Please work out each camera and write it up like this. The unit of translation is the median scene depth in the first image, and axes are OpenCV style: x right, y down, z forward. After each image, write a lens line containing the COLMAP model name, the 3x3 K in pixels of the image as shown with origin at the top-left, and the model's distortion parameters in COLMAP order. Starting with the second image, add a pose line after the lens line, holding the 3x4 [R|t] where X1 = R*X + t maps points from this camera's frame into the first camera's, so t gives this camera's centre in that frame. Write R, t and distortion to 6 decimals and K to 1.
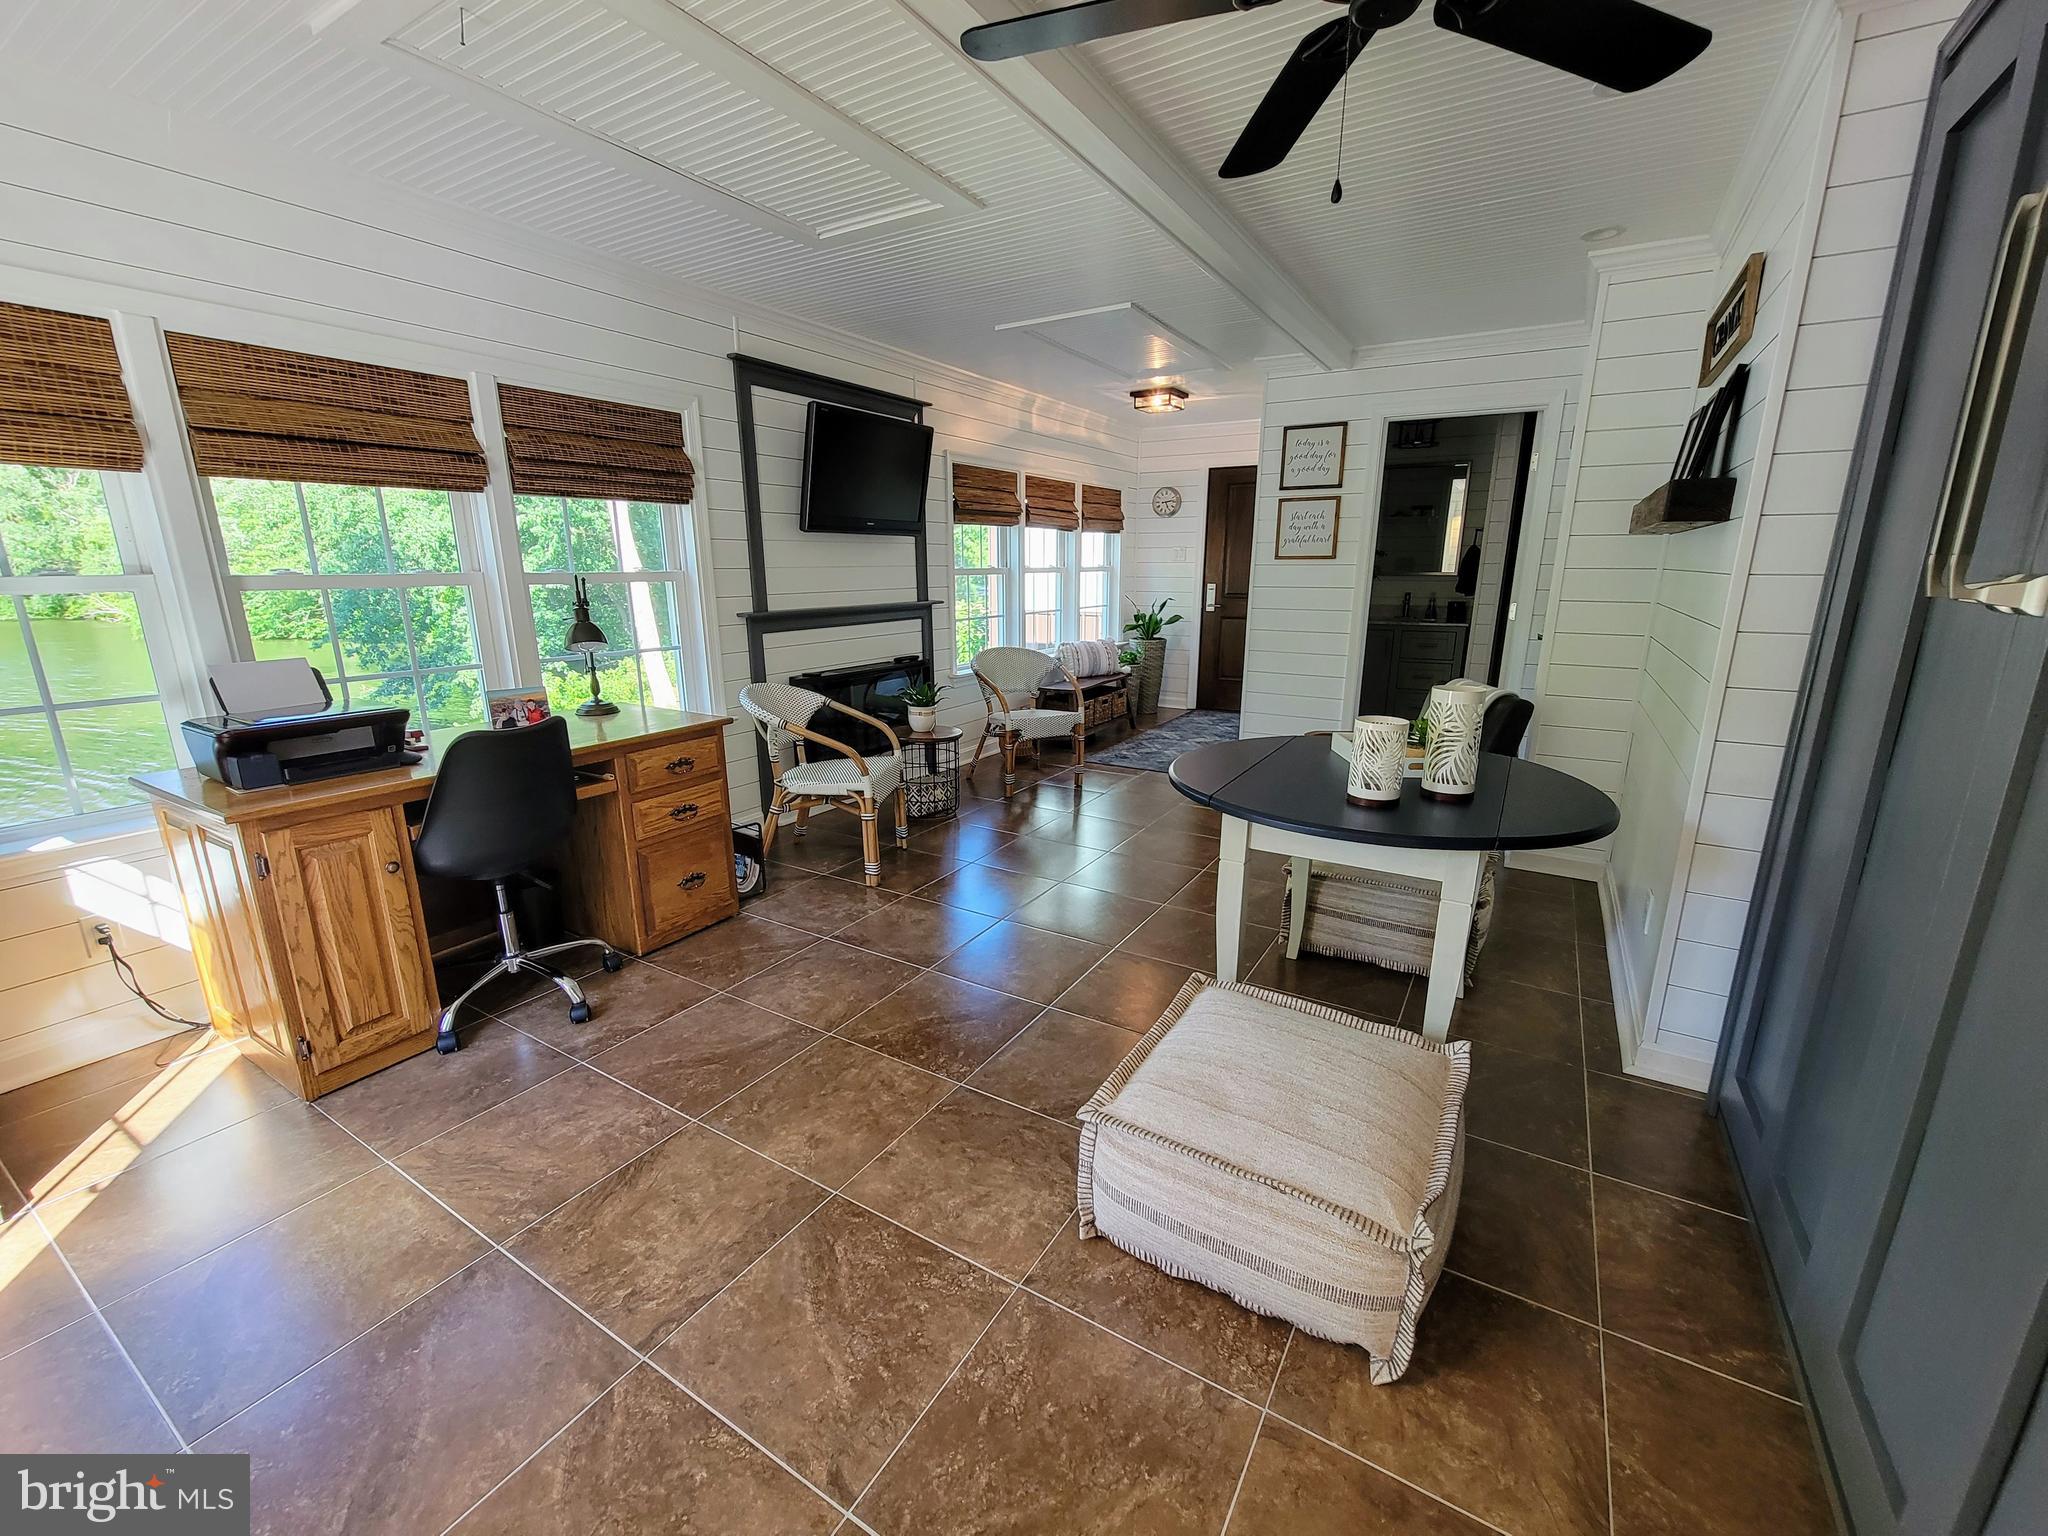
lens RADIAL K [[836.4, 0, 1018.5], [0, 836.4, 779.2], [0, 0, 1]] dist [0.001880, -0.003256]
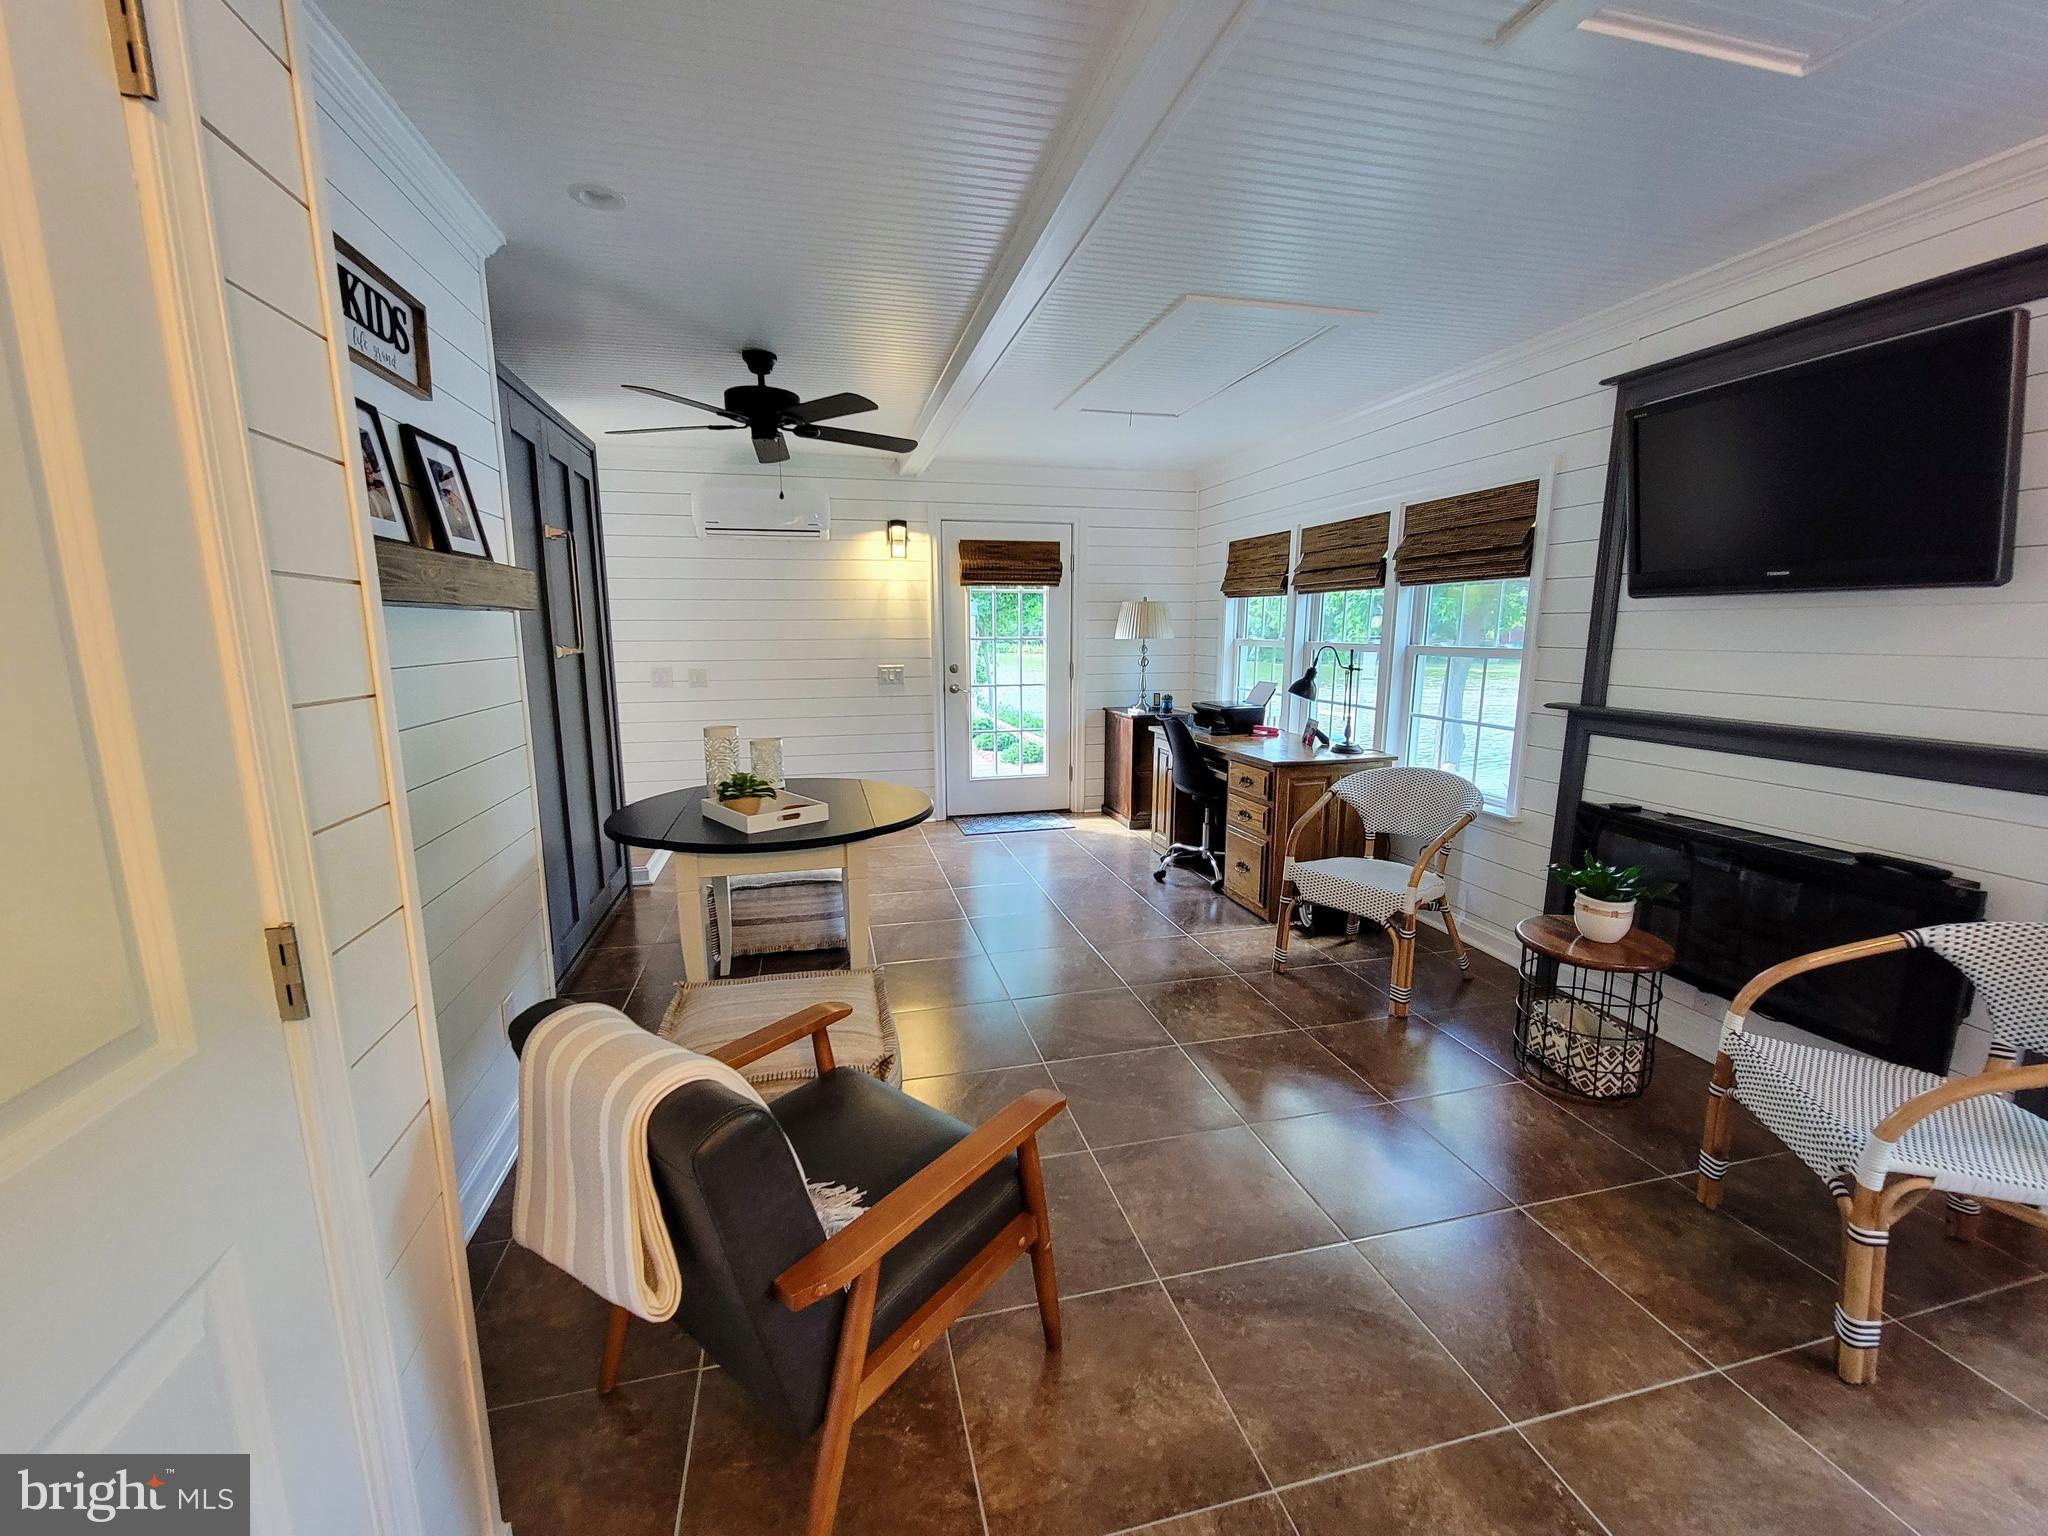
lens RADIAL K [[836.4, 0, 1018.5], [0, 836.4, 779.2], [0, 0, 1]] dist [0.001880, -0.003256]
pose [[-0.704415, 0.129383, -0.697896, 0.455045], [-0.176705, 0.920322, 0.348974, -0.239766], [0.687440, 0.369144, -0.625427, 0.880088]]
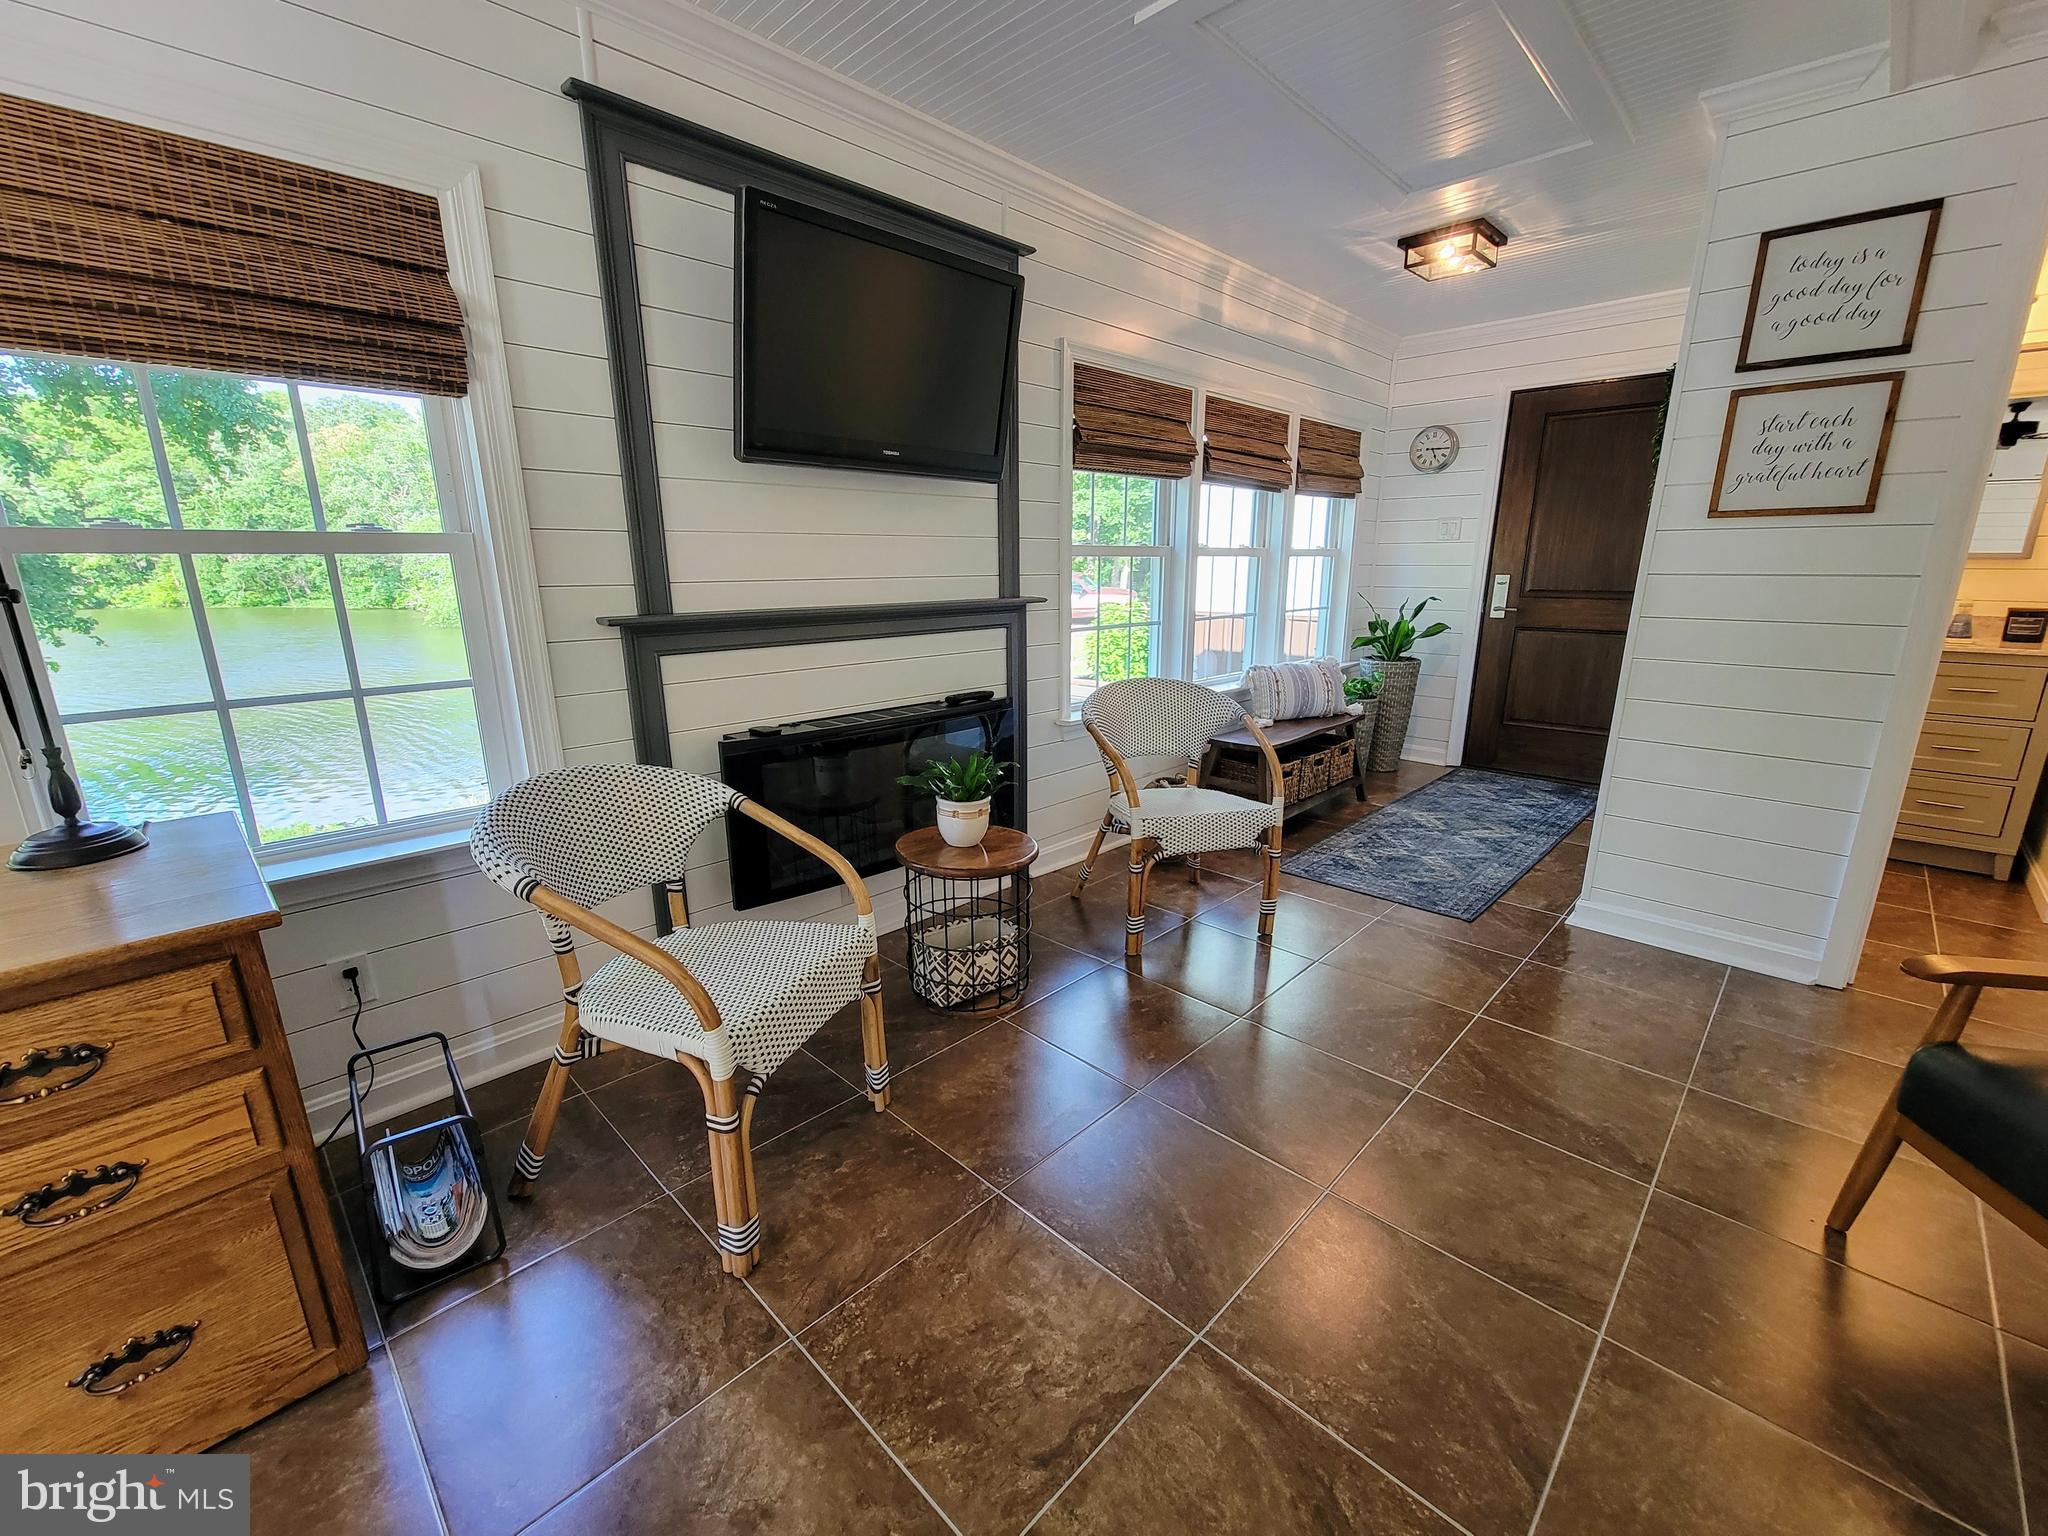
lens RADIAL K [[836.4, 0, 1018.5], [0, 836.4, 779.2], [0, 0, 1]] dist [0.001880, -0.003256]
pose [[0.974006, 0.055238, -0.219684, 0.027920], [-0.054939, 0.998462, 0.007475, -0.087301], [0.219759, 0.004789, 0.975542, 0.414051]]
